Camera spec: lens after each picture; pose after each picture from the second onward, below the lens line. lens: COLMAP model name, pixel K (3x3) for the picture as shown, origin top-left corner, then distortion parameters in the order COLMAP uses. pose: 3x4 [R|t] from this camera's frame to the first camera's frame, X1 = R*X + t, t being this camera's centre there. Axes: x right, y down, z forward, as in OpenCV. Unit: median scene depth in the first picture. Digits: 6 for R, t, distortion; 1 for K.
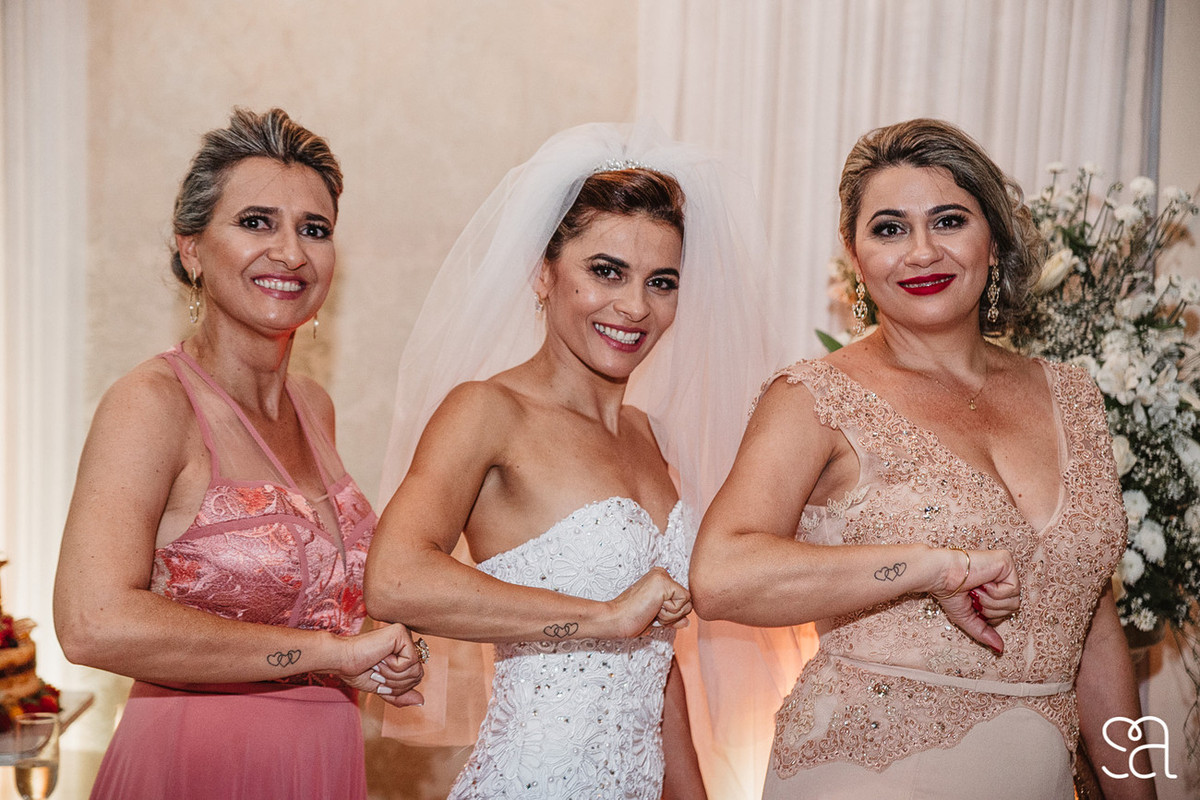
lens RADIAL K [[2161.6, 0, 599.8], [0, 2161.6, 400.1], [0, 0, 1]] dist [0.260324, 0.000000]
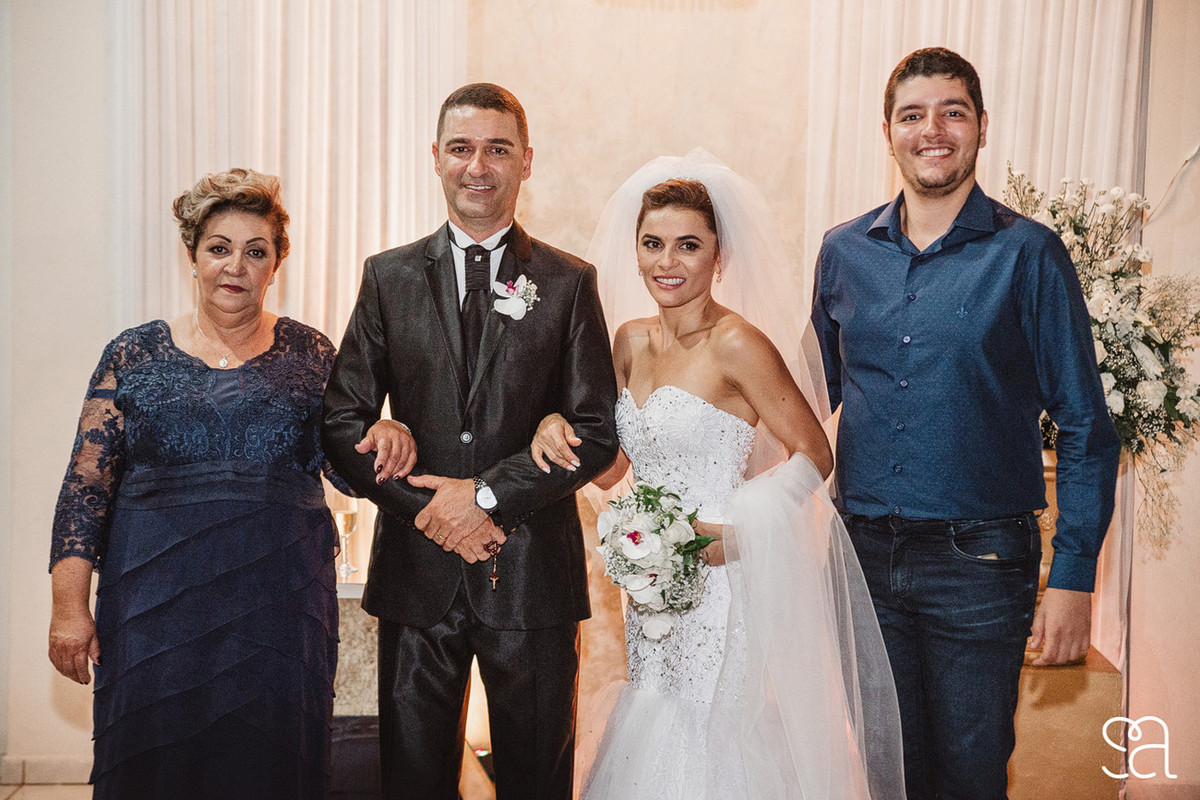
lens RADIAL K [[2011.7, 0, 600.0], [0, 2011.7, 395.2], [0, 0, 1]] dist [0.162970, 0.000000]
pose [[0.998157, 0.002520, -0.060635, -0.053931], [-0.000454, 0.999419, 0.034066, 0.004701], [0.060686, -0.033976, 0.997579, -0.591811]]
